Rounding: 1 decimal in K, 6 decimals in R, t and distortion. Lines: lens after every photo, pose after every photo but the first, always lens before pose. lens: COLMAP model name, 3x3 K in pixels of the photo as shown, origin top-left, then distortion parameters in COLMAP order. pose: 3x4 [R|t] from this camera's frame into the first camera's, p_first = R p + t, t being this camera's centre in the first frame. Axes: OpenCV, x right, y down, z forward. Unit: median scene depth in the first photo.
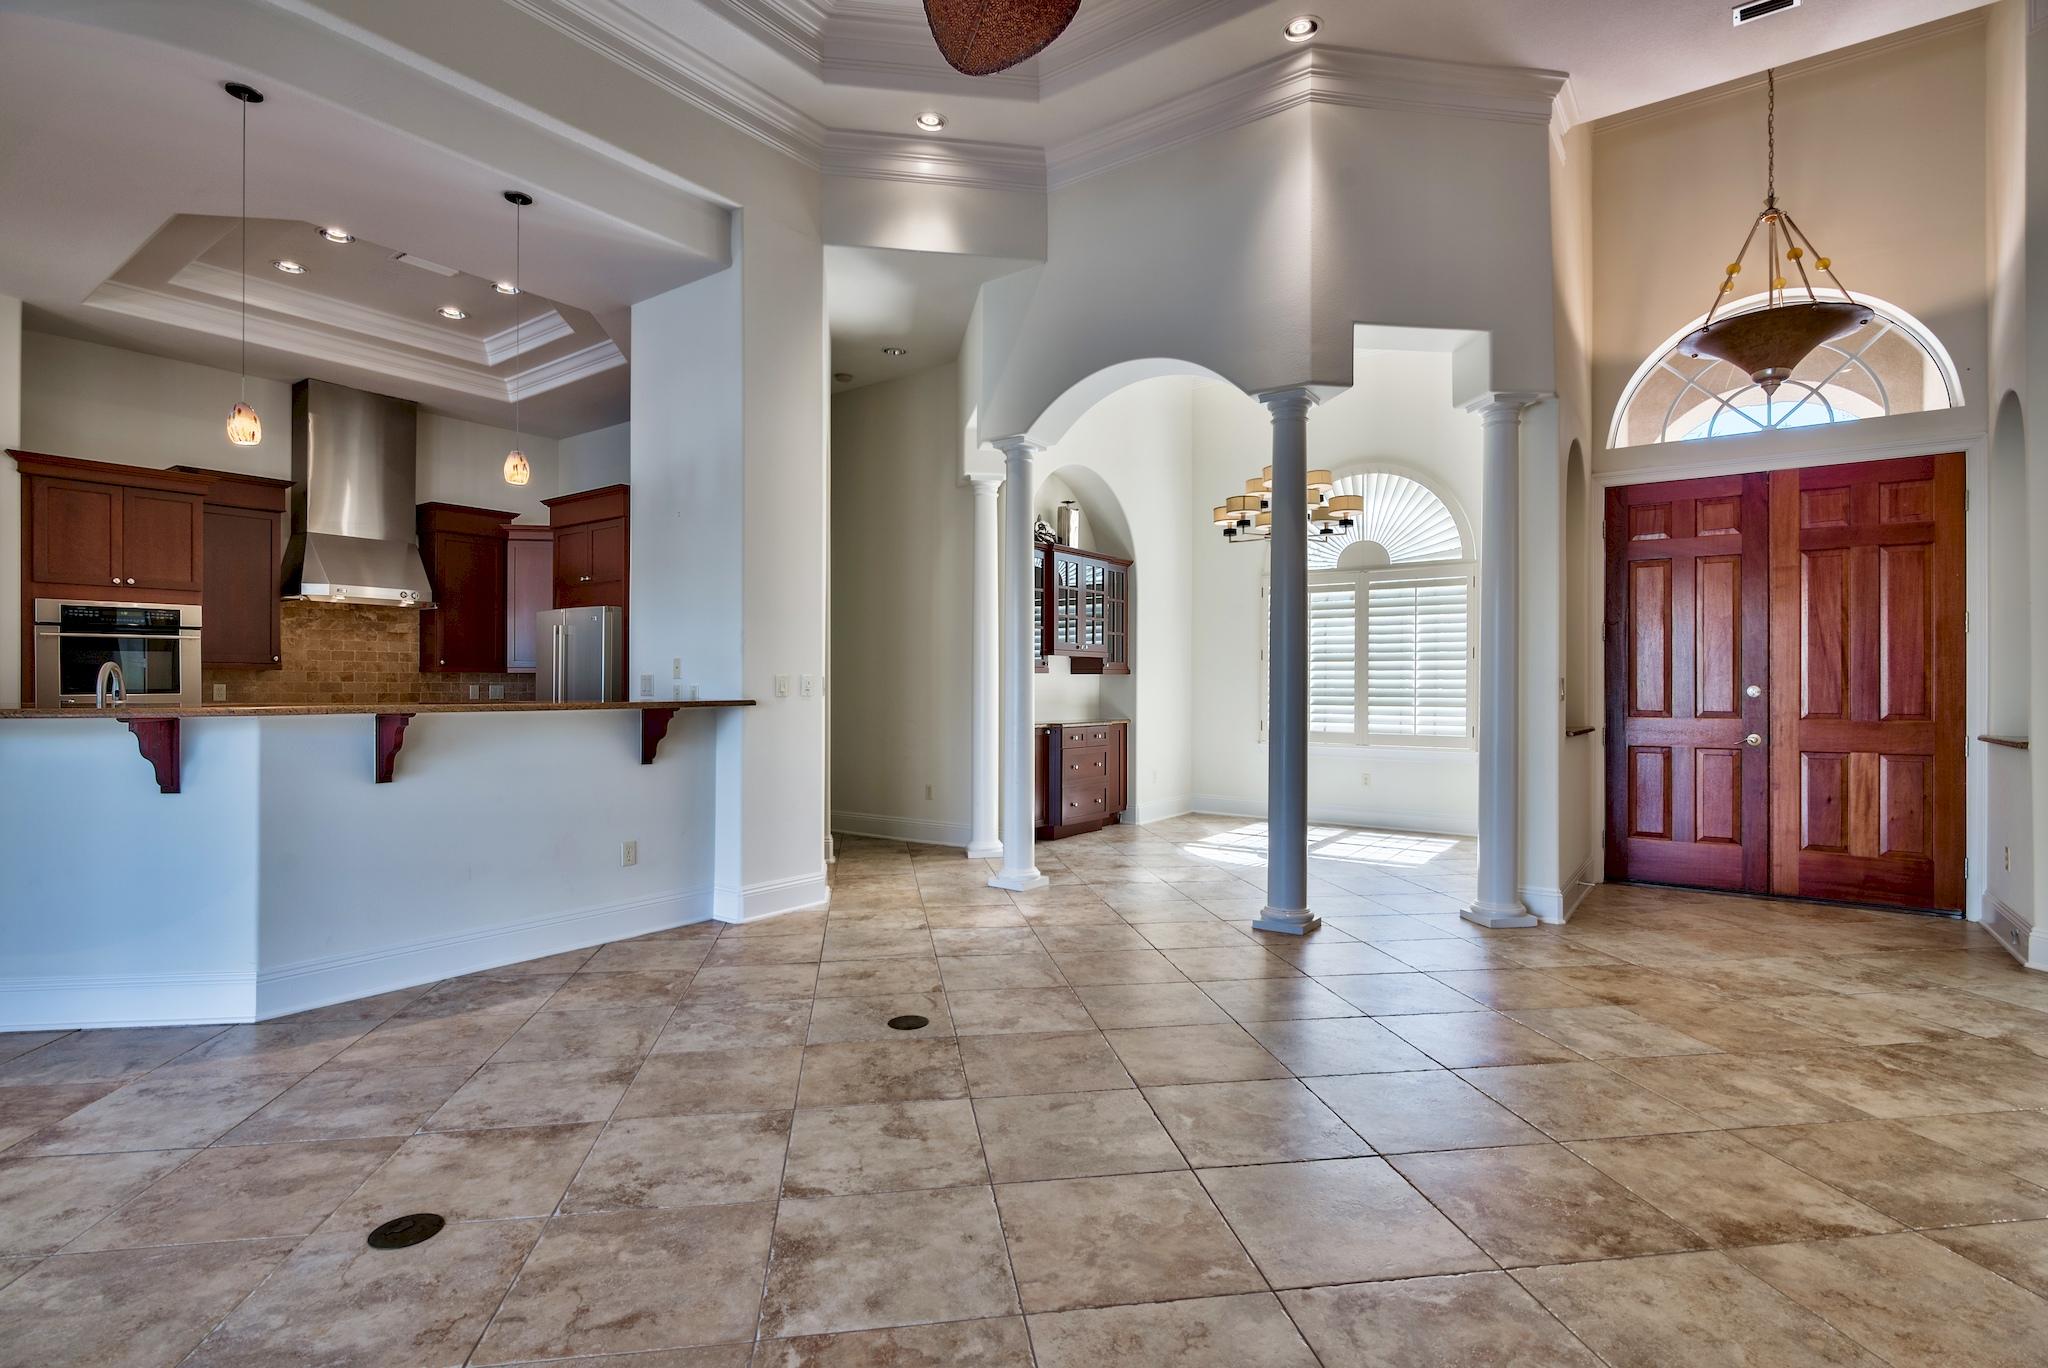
lens RADIAL K [[991.8, 0, 1013.6], [0, 991.8, 685.8], [0, 0, 1]] dist [-0.000466, -0.000029]
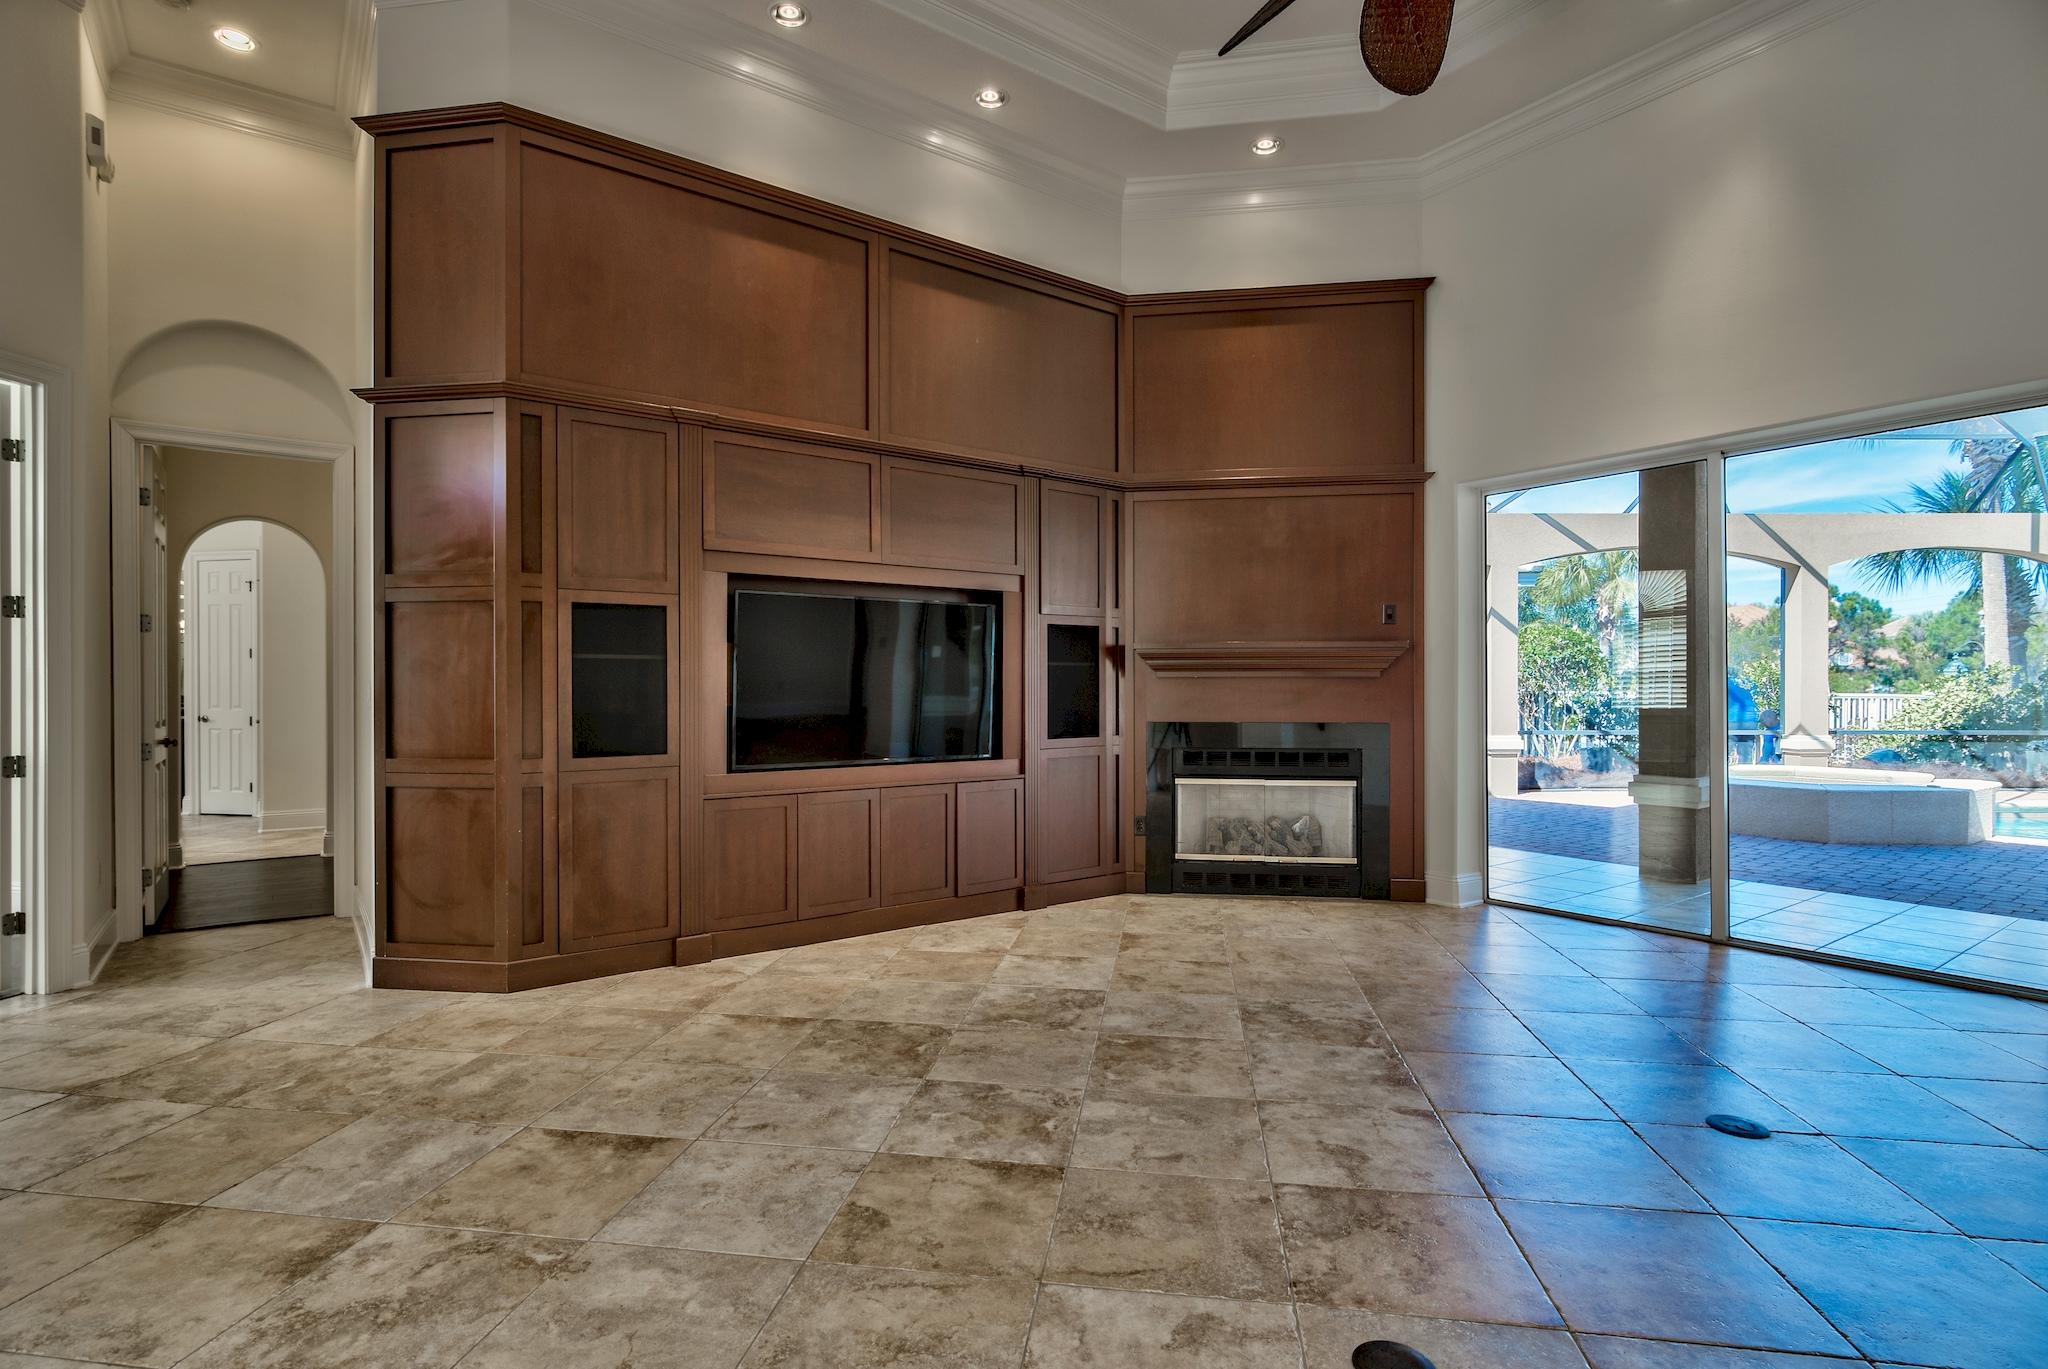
lens RADIAL K [[1013.8, 0, 1011.9], [0, 1013.8, 690.2], [0, 0, 1]] dist [0.001427, -0.000085]
pose [[-0.953227, -0.002635, 0.302245, -0.046774], [-0.001328, 0.999989, 0.004528, -0.003132], [-0.302253, 0.003915, -0.953220, 0.955083]]
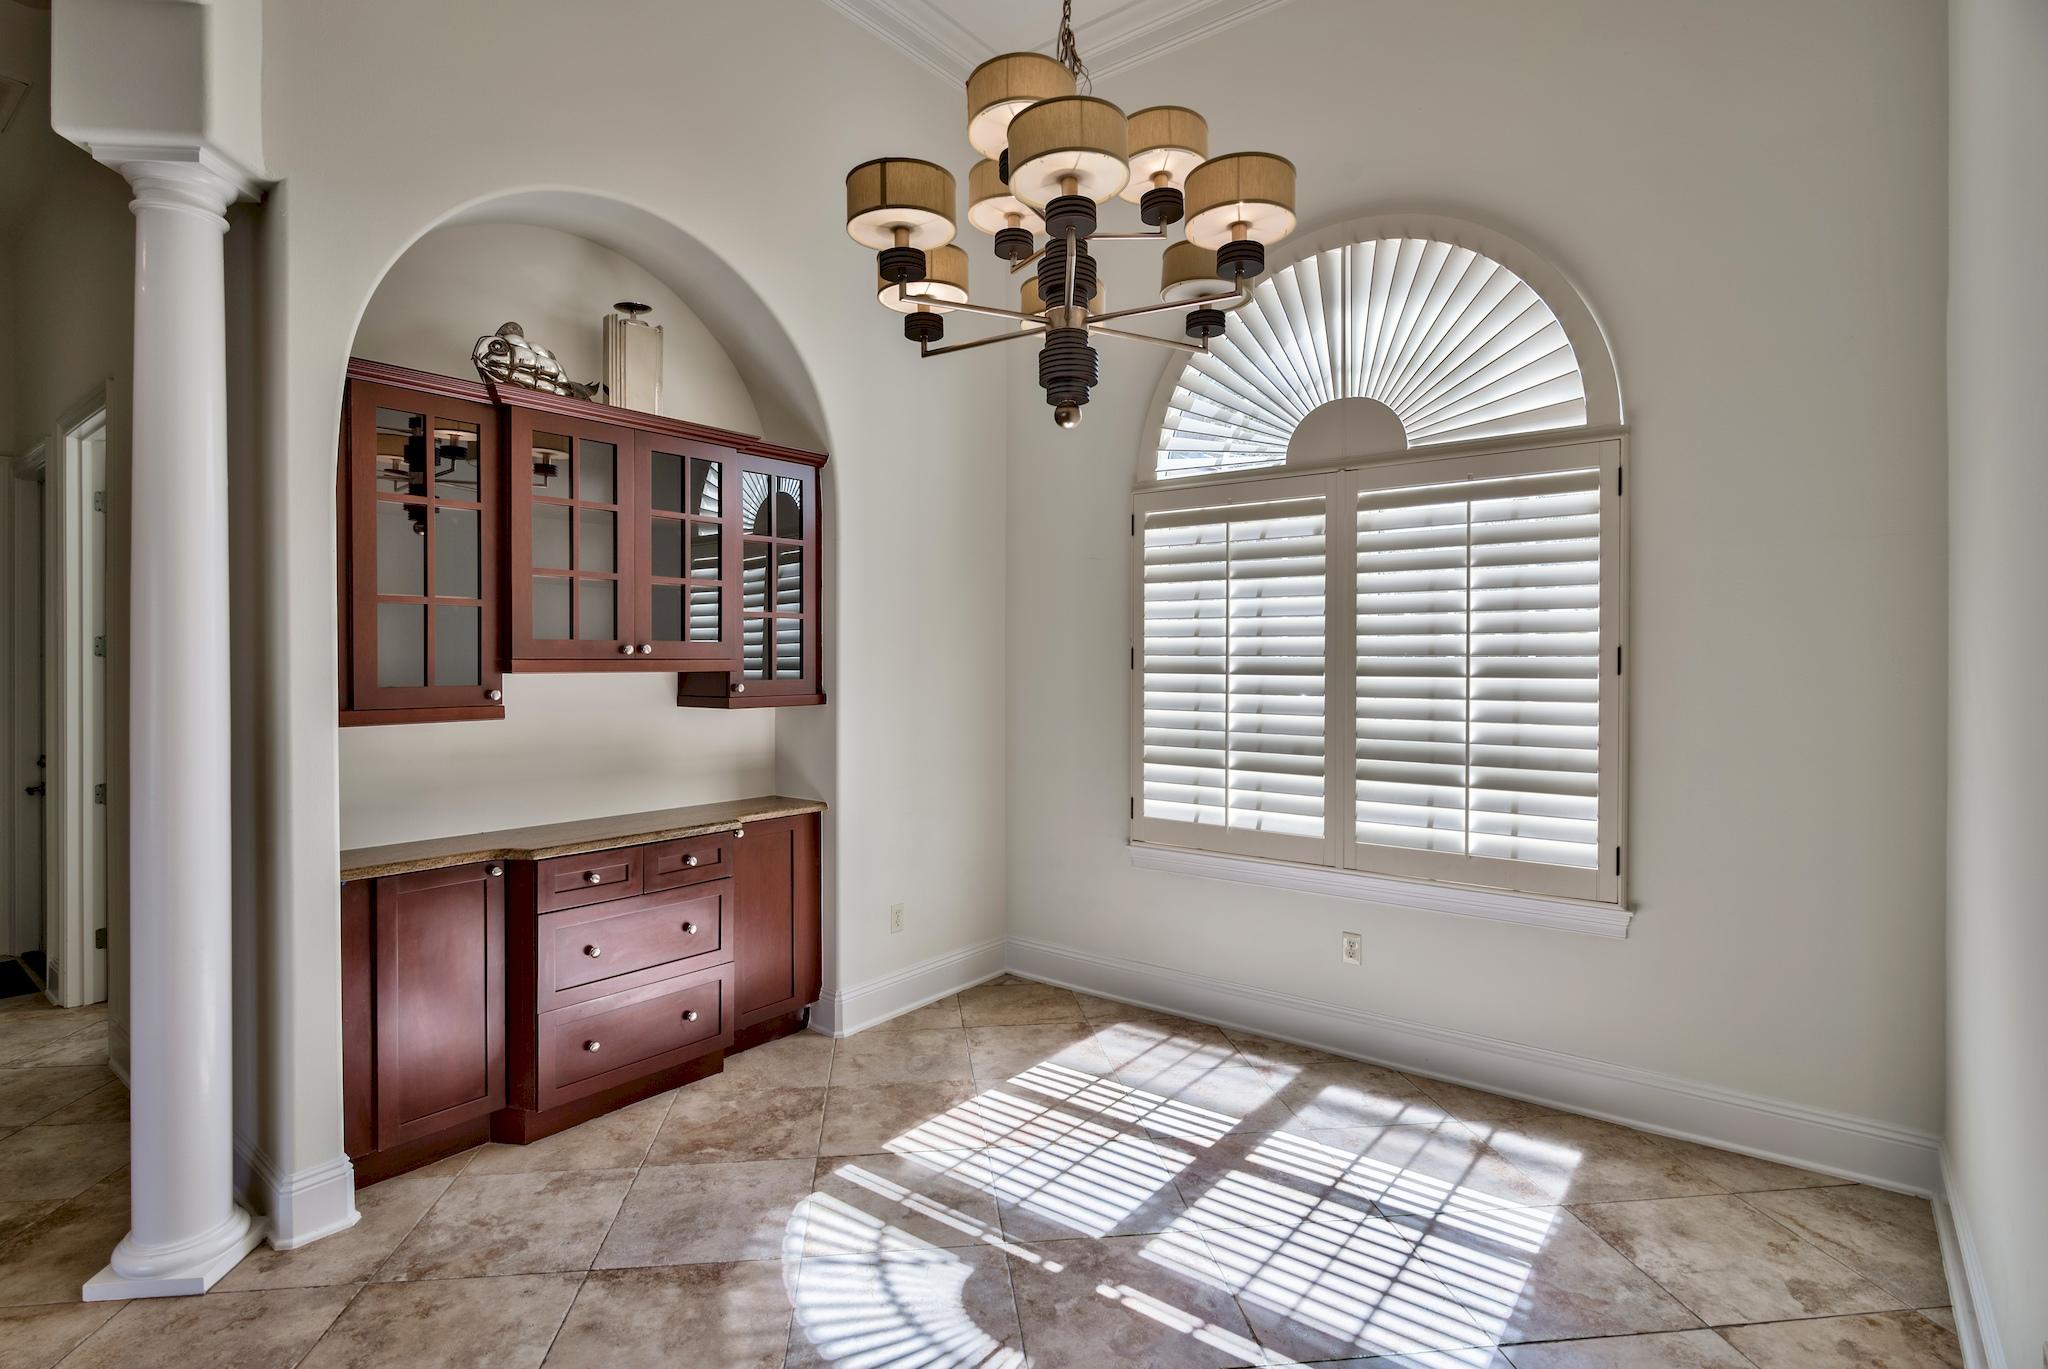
lens RADIAL K [[1018.6, 0, 980.7], [0, 1018.6, 673.0], [0, 0, 1]] dist [-0.010980, -0.000163]
pose [[0.998743, -0.003156, -0.050028, 0.323706], [0.003762, 0.999921, 0.012033, -0.047993], [0.049986, -0.012206, 0.998675, 0.820712]]
